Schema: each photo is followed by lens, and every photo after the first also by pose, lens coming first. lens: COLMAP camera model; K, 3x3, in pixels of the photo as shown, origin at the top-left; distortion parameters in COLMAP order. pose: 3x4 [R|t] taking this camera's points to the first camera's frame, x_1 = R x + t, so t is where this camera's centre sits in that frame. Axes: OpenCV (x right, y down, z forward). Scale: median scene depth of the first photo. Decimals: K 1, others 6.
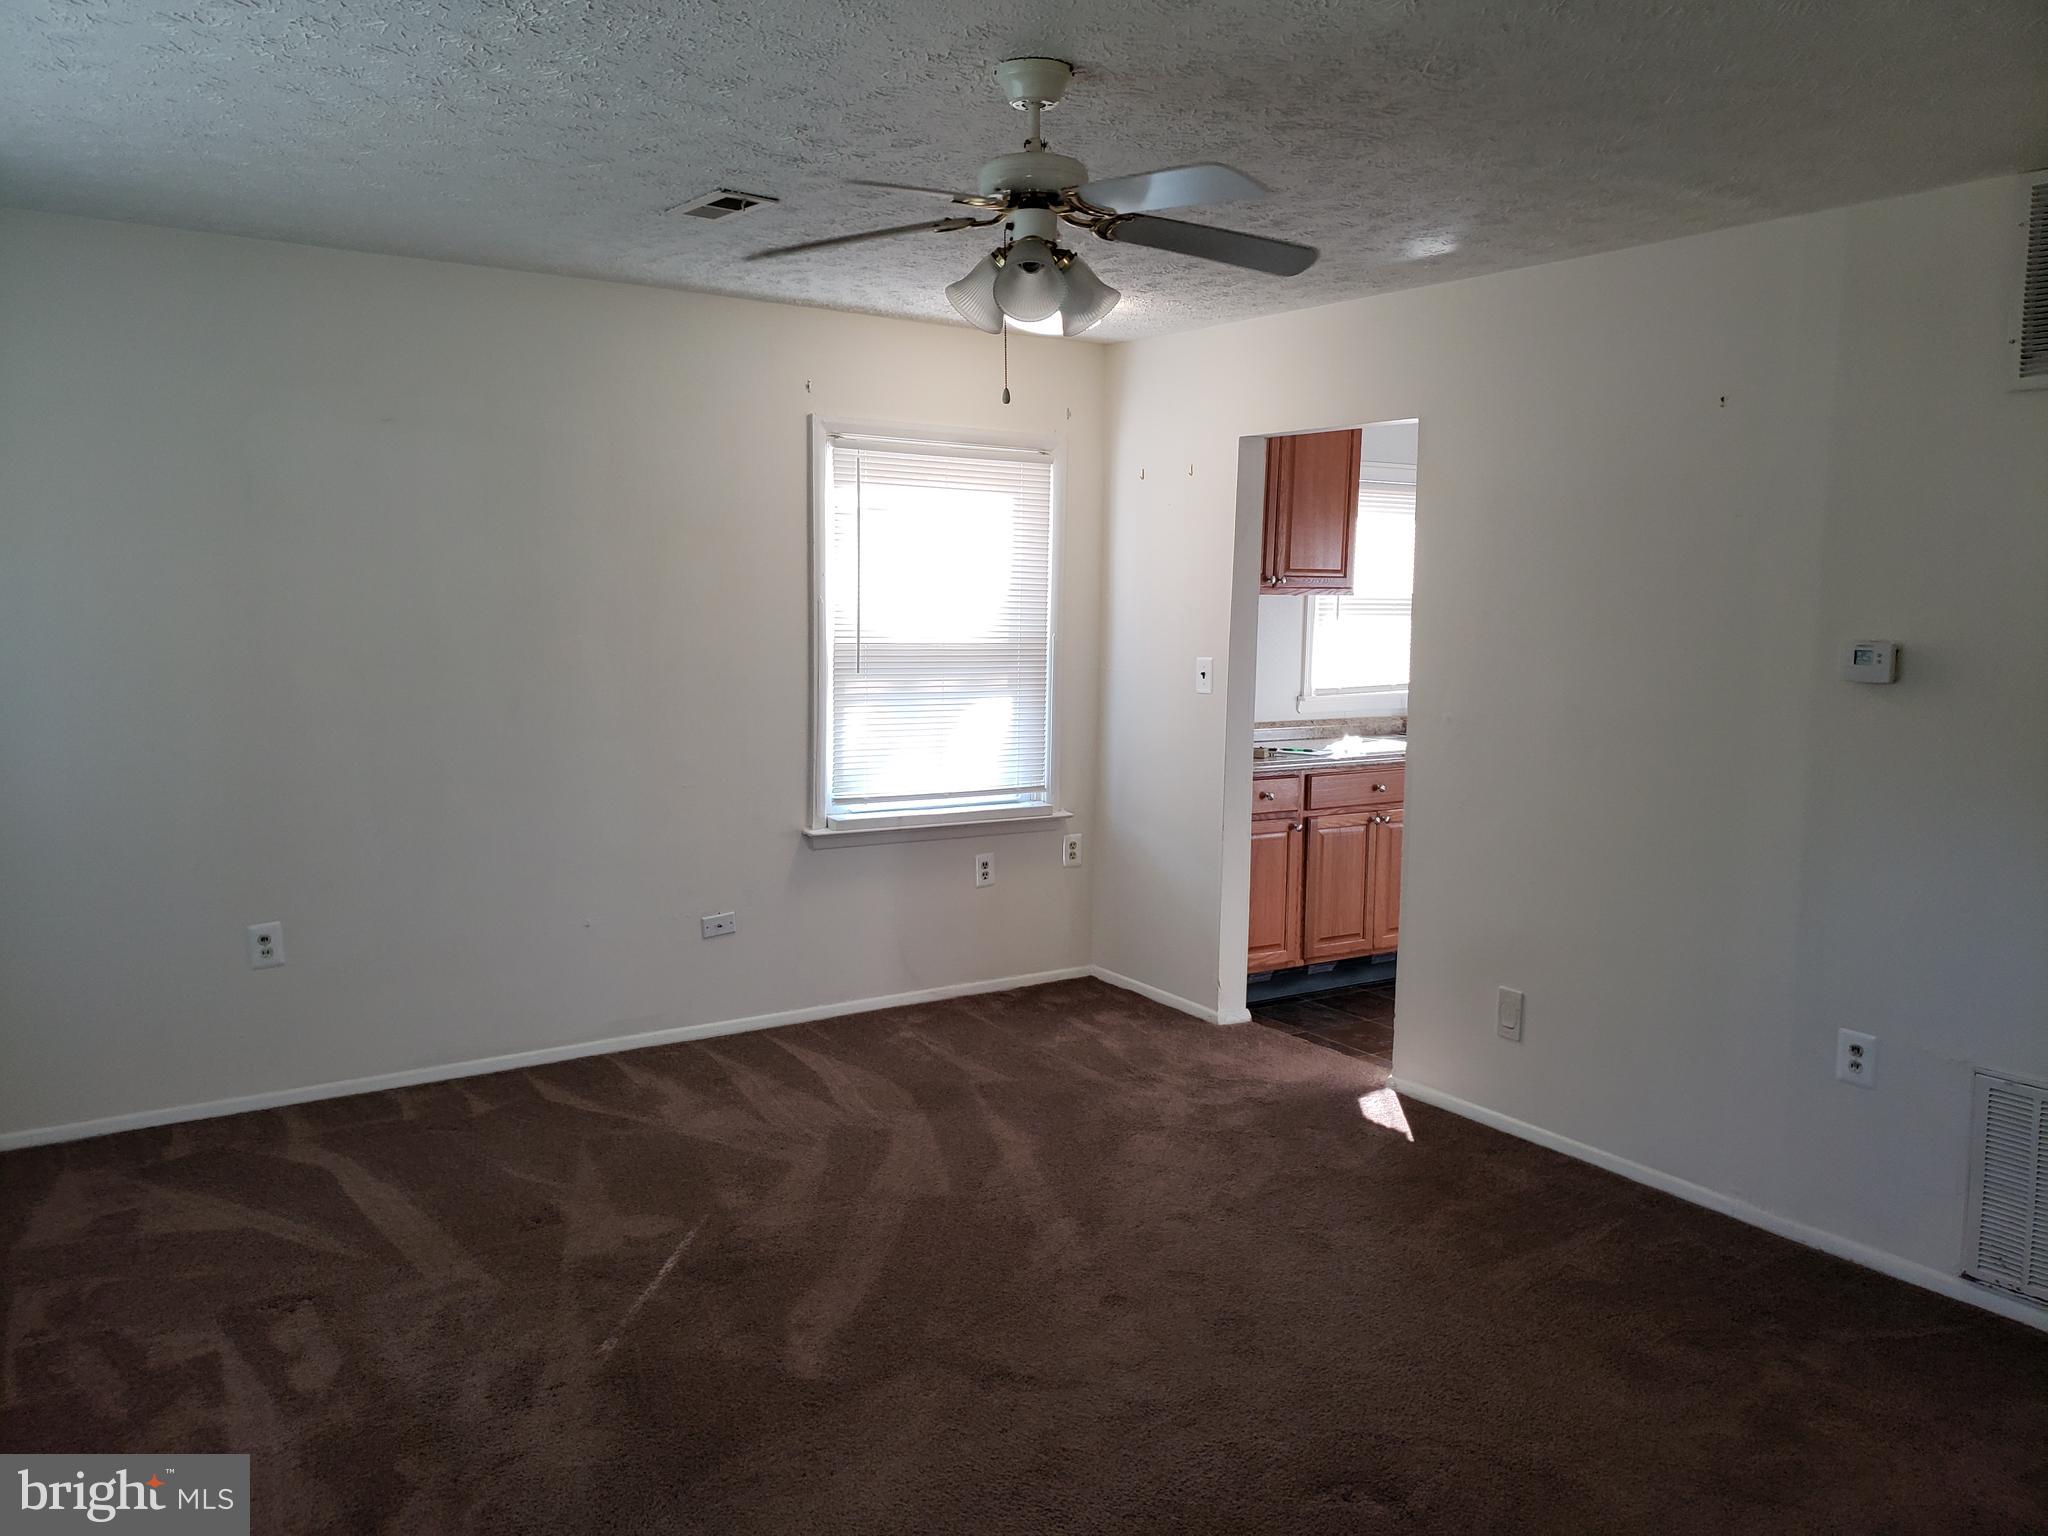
lens RADIAL K [[1600.7, 0, 1025.9], [0, 1600.7, 755.2], [0, 0, 1]] dist [0.028283, 0.007016]
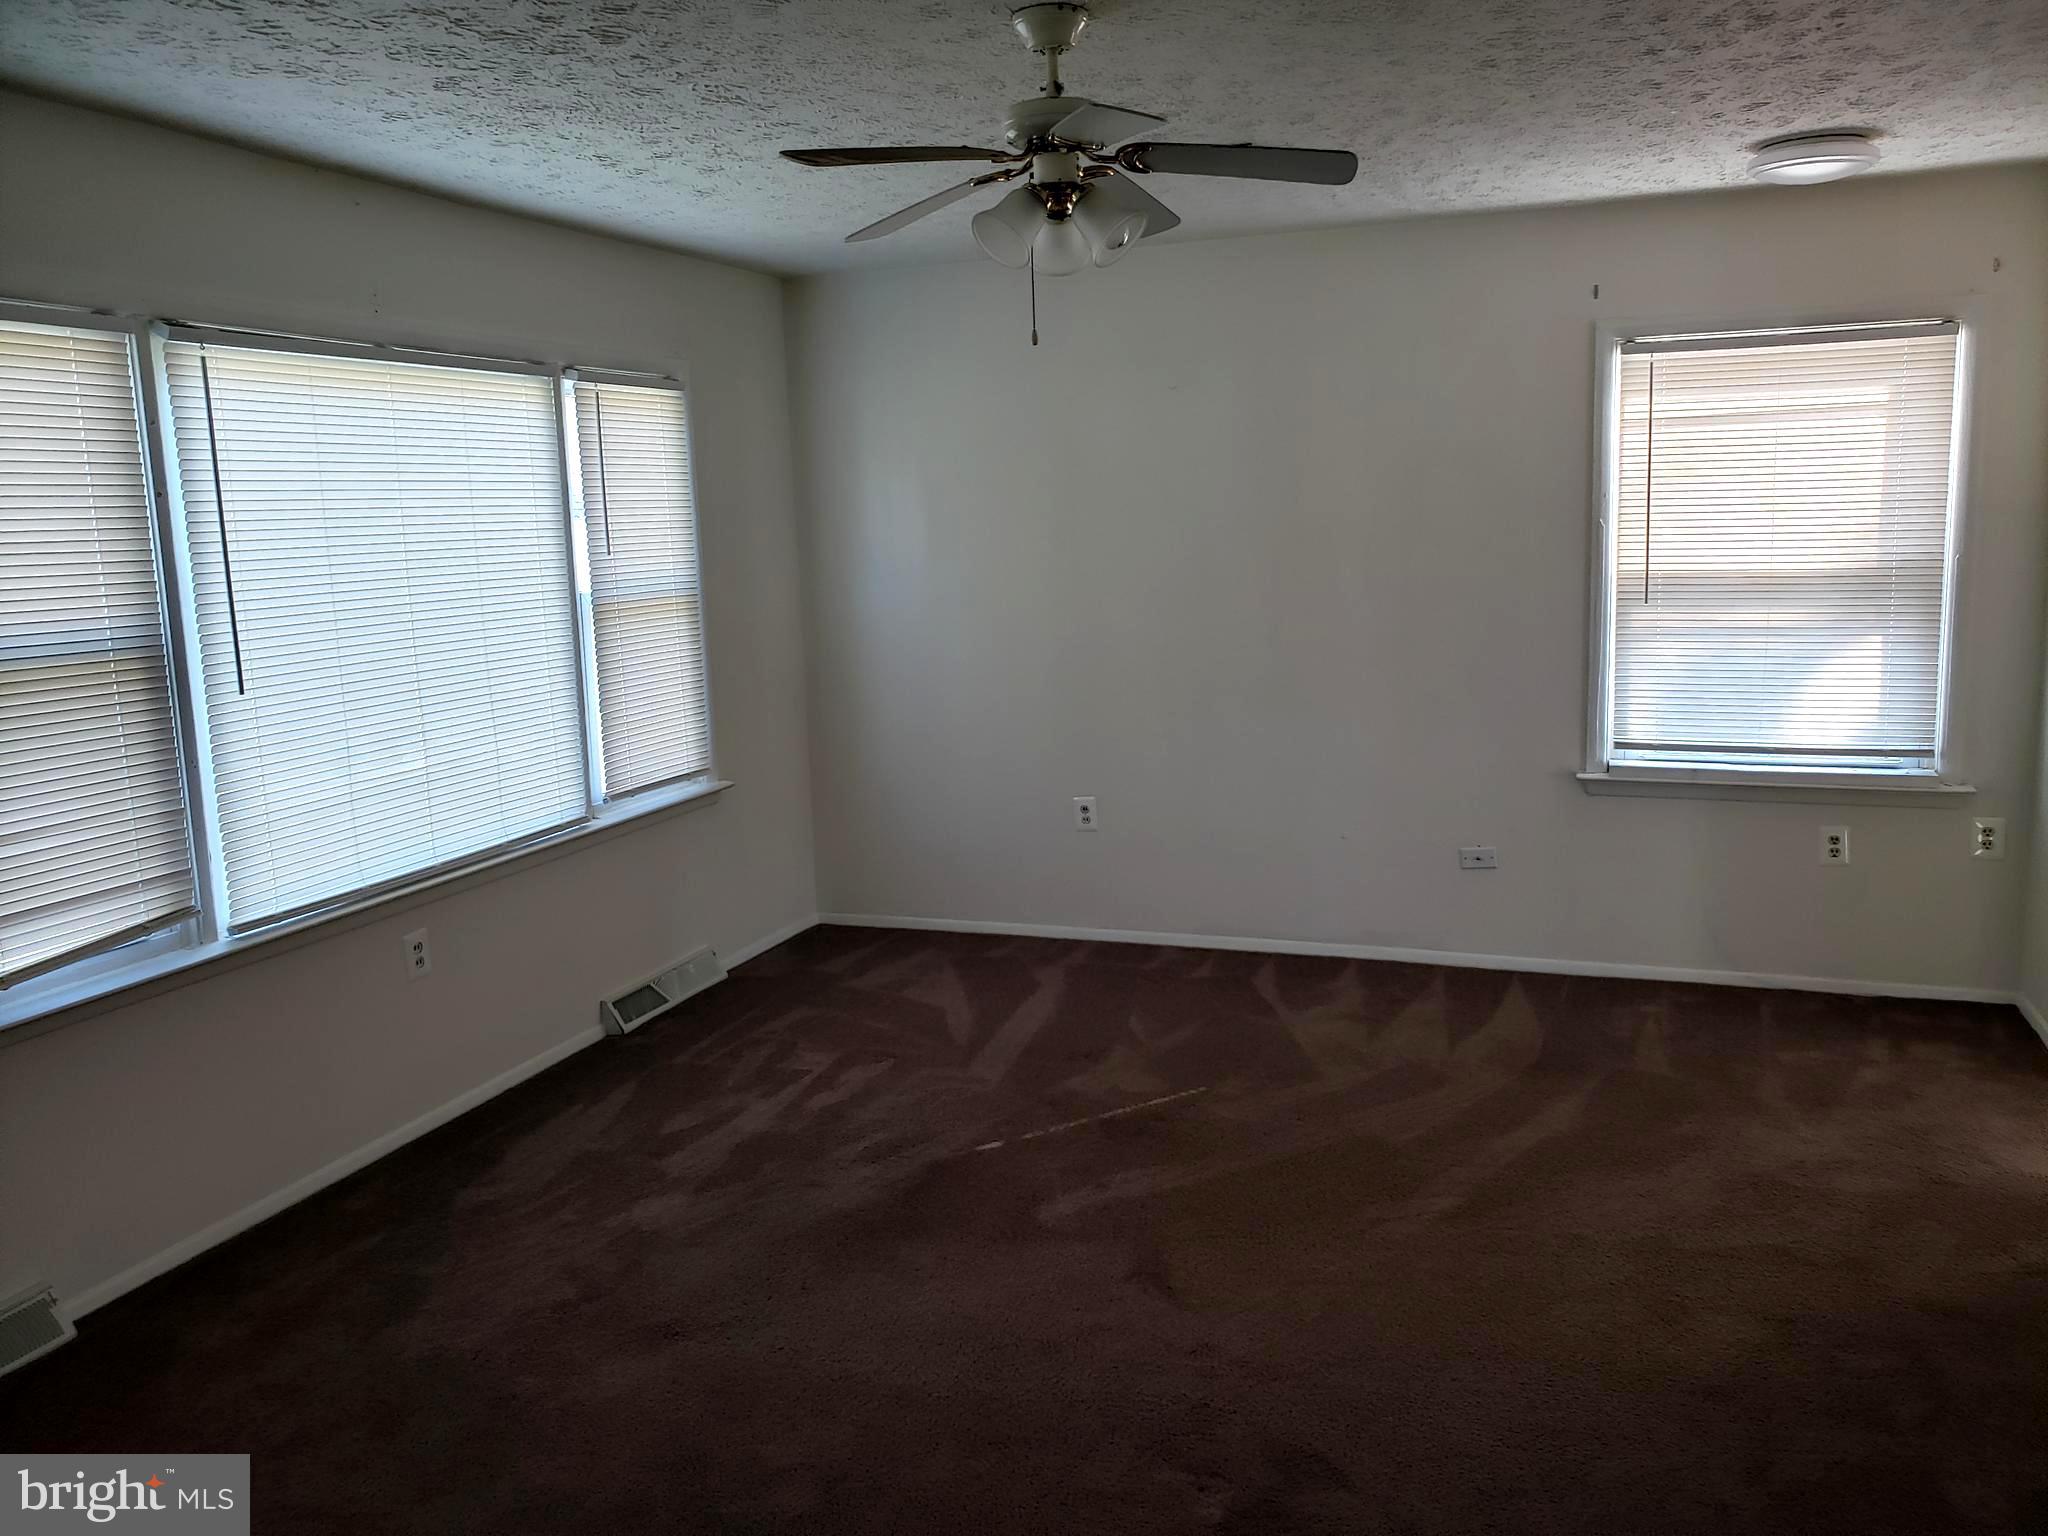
lens RADIAL K [[1555.5, 0, 1024.0], [0, 1555.5, 768.0], [0, 0, 1]] dist [0.227712, -0.298816]
pose [[0.617038, 0.095813, -0.781079, 0.455346], [-0.056223, 0.995391, 0.077687, -0.011824], [0.784922, -0.004021, 0.619581, 0.190948]]
